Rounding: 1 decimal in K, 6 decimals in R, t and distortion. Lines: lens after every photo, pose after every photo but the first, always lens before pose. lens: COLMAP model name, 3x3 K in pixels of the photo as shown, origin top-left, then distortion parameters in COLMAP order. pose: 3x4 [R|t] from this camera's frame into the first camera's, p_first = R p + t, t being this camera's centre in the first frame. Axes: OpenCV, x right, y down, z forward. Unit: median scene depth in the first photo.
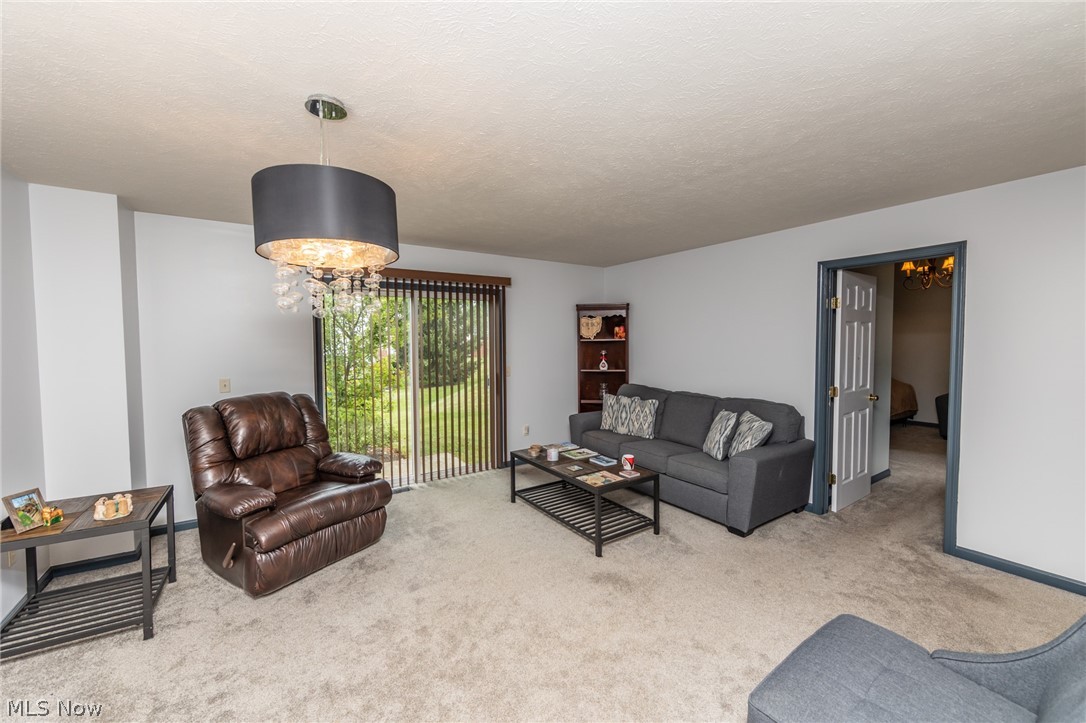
lens RADIAL K [[426.6, 0, 544.4], [0, 426.6, 357.3], [0, 0, 1]] dist [-0.002628, -0.000802]
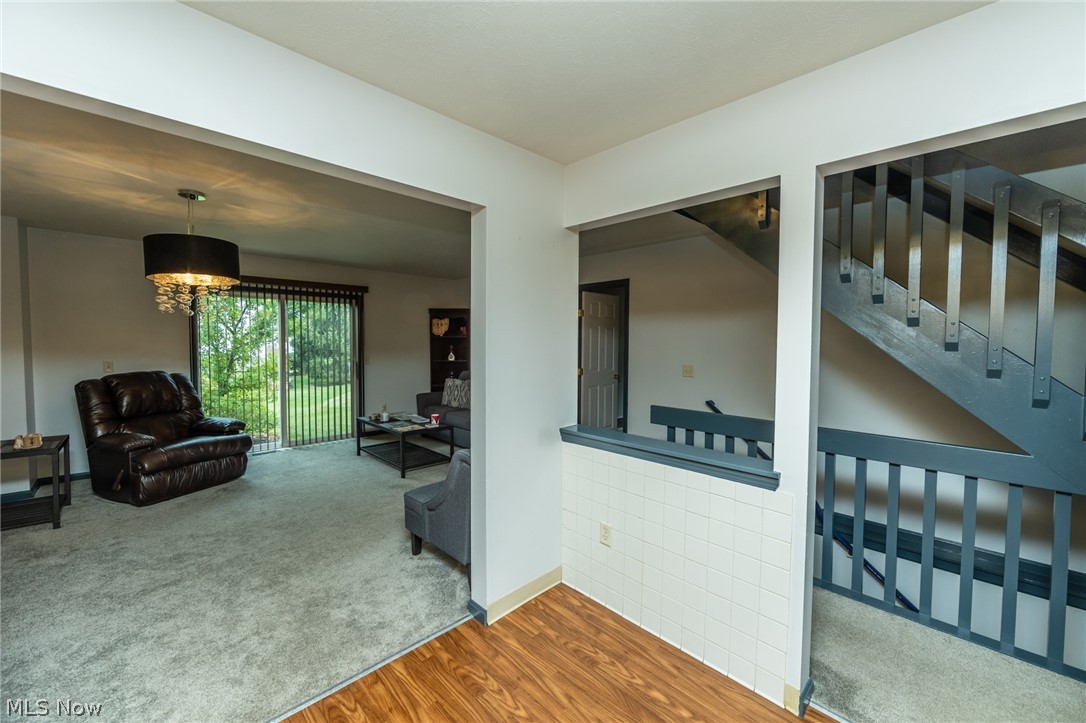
lens RADIAL K [[426.6, 0, 549.9], [0, 426.6, 358.7], [0, 0, 1]] dist [-0.002628, -0.000802]
pose [[0.981788, 0.005085, 0.189914, 0.306357], [-0.005225, 0.999986, 0.000241, 0.037330], [-0.189910, -0.001229, 0.981801, -0.504839]]
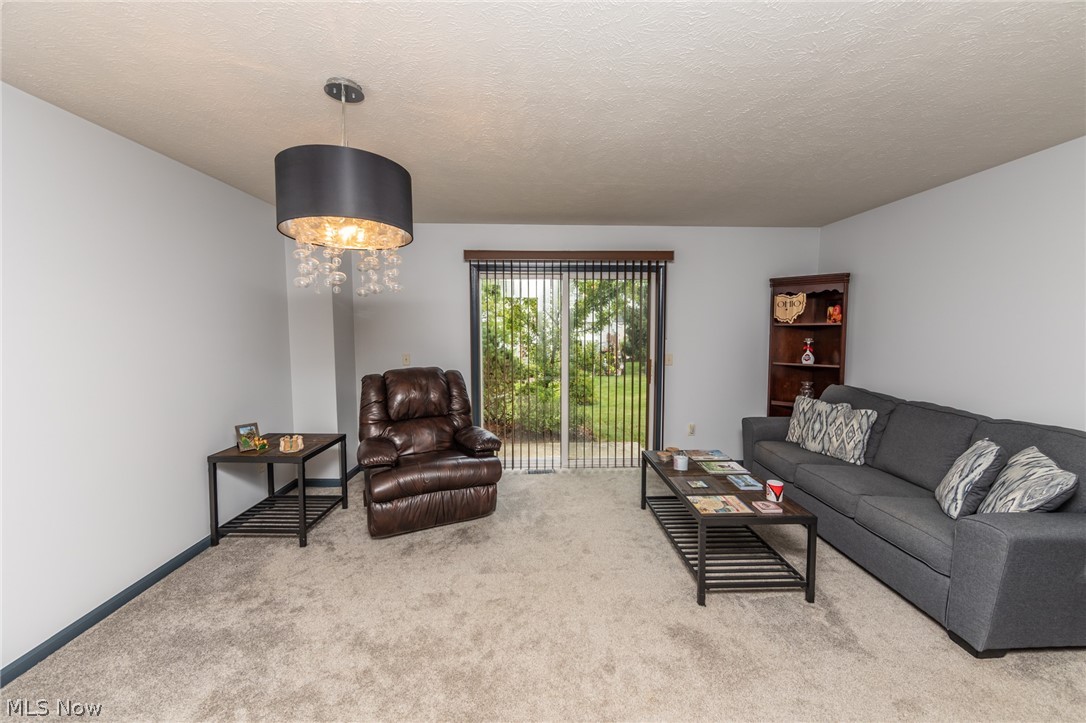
lens RADIAL K [[426.6, 0, 547.4], [0, 426.6, 359.5], [0, 0, 1]] dist [-0.002628, -0.000802]
pose [[0.846637, 0.046084, -0.530172, 0.245641], [-0.027623, 0.998706, 0.042699, 0.003574], [0.531454, -0.021506, 0.846814, 0.191308]]
